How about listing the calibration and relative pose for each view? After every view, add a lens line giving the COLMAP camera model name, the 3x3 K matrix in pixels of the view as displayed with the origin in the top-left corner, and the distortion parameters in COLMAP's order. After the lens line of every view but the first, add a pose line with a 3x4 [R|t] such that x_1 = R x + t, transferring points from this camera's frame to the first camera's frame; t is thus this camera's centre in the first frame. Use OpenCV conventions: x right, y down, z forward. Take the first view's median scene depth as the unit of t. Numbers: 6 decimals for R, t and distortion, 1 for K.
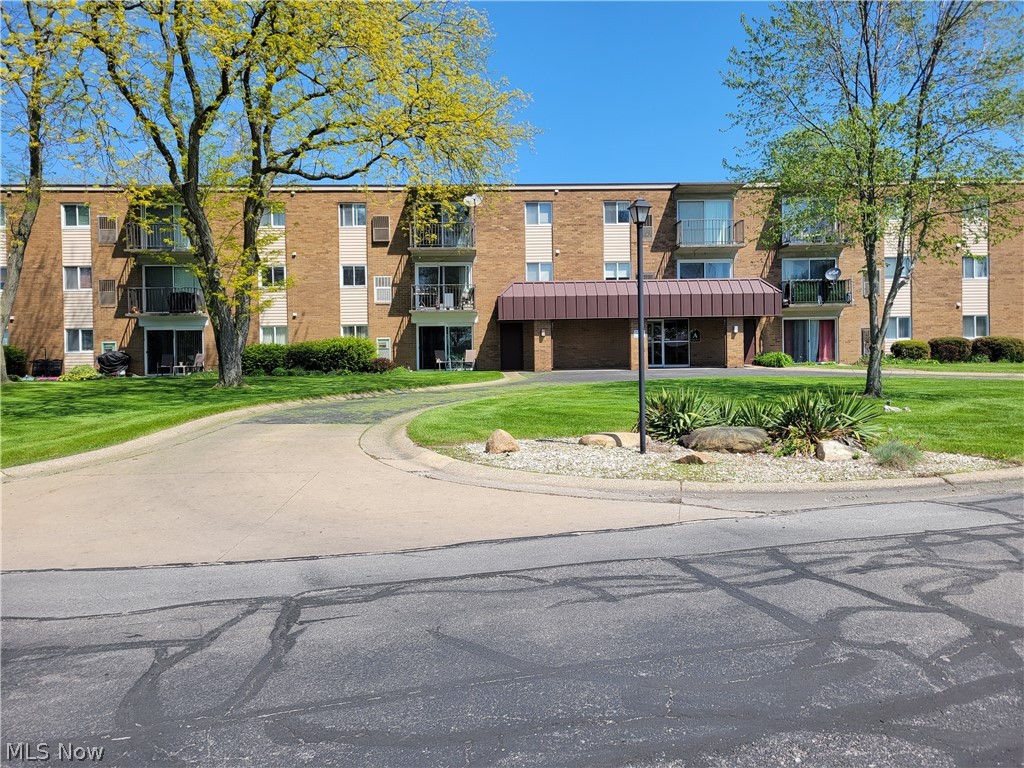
lens RADIAL K [[773.4, 0, 508.3], [0, 773.4, 378.4], [0, 0, 1]] dist [0.025058, -0.000756]
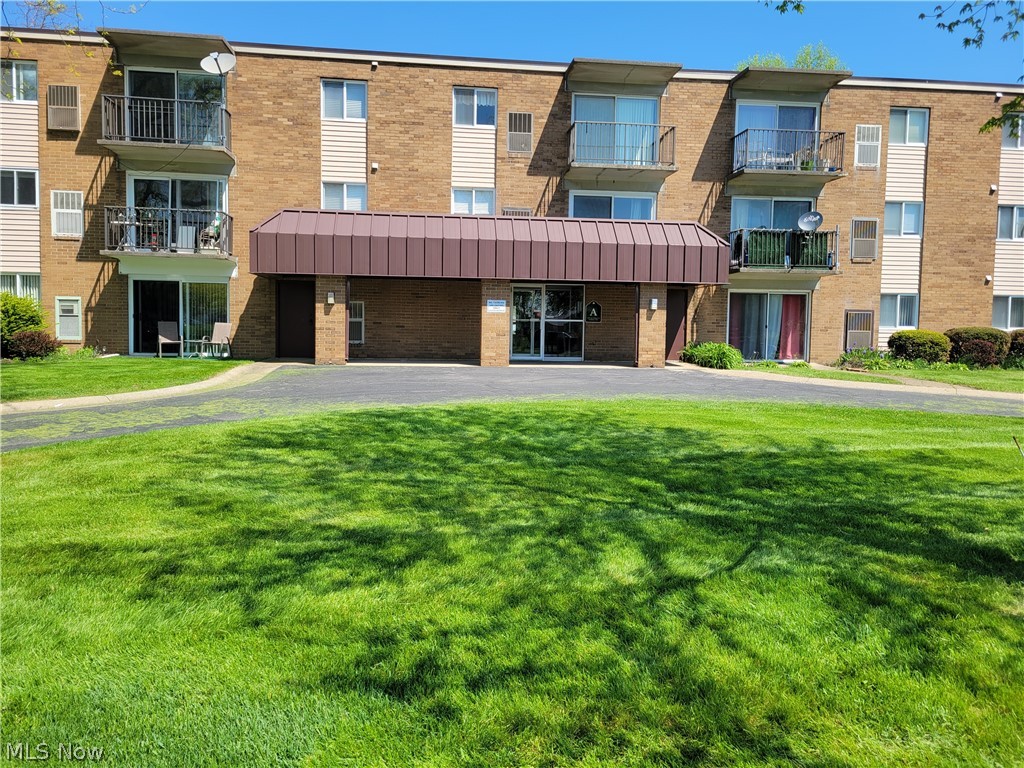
lens RADIAL K [[773.4, 0, 513.5], [0, 773.4, 387.5], [0, 0, 1]] dist [0.025058, -0.000756]
pose [[0.996519, 0.026653, 0.078996, 0.129629], [-0.030377, 0.998465, 0.046316, -0.021231], [-0.077641, -0.048555, 0.995798, 0.377613]]
